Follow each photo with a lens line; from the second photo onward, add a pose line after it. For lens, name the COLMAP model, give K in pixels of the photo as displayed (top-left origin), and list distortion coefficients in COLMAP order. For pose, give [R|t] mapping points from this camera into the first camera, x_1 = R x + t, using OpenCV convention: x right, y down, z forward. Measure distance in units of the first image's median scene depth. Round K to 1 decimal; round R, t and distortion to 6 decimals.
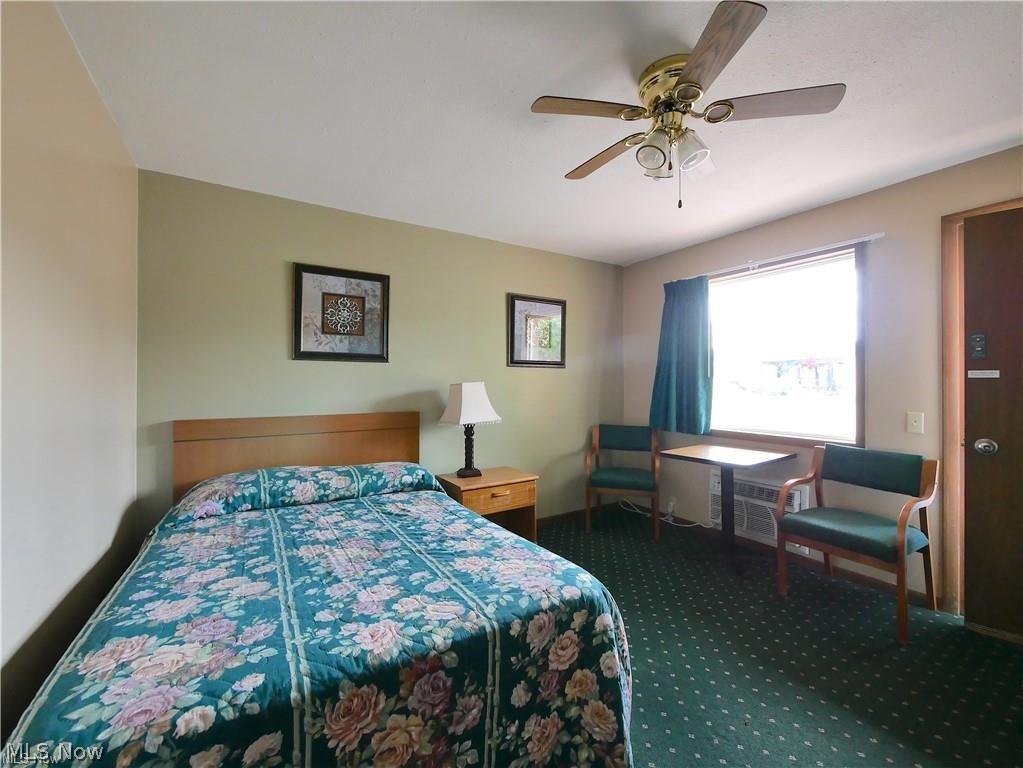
lens RADIAL K [[417.1, 0, 512.8], [0, 417.1, 380.0], [0, 0, 1]] dist [-0.007922, 0.000013]
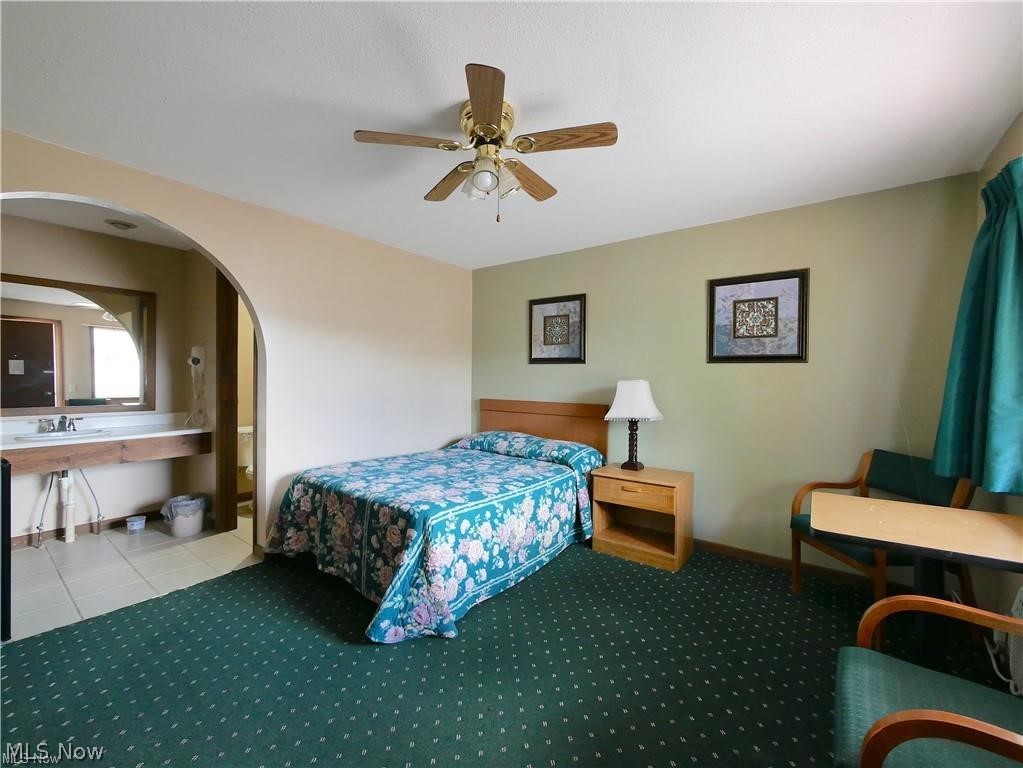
lens RADIAL K [[417.1, 0, 512.8], [0, 417.1, 380.0], [0, 0, 1]] dist [-0.007922, 0.000013]
pose [[0.369660, 0.008531, -0.929128, 0.862392], [-0.006137, 0.999958, 0.006740, 0.000016], [0.929147, 0.003211, 0.369697, 0.375233]]
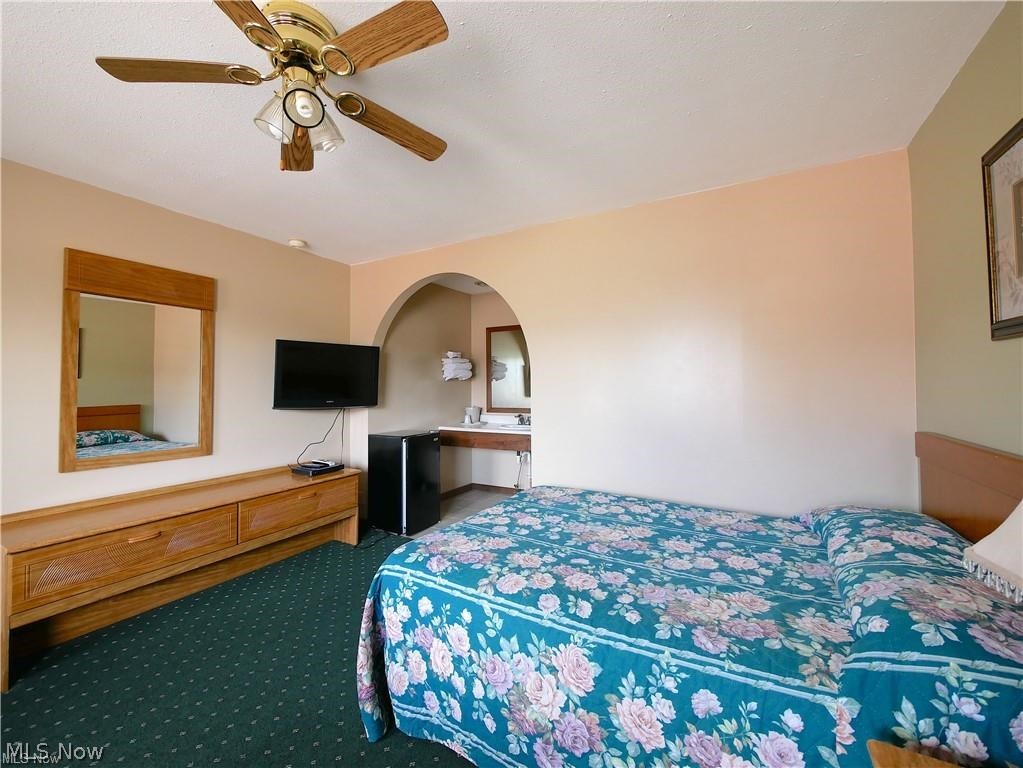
lens RADIAL K [[417.1, 0, 512.8], [0, 417.1, 380.0], [0, 0, 1]] dist [-0.007922, 0.000013]
pose [[-0.863979, -0.002328, -0.503522, 0.231878], [0.008576, 0.999776, -0.019338, 0.004383], [0.503454, -0.021026, -0.863766, 1.151532]]
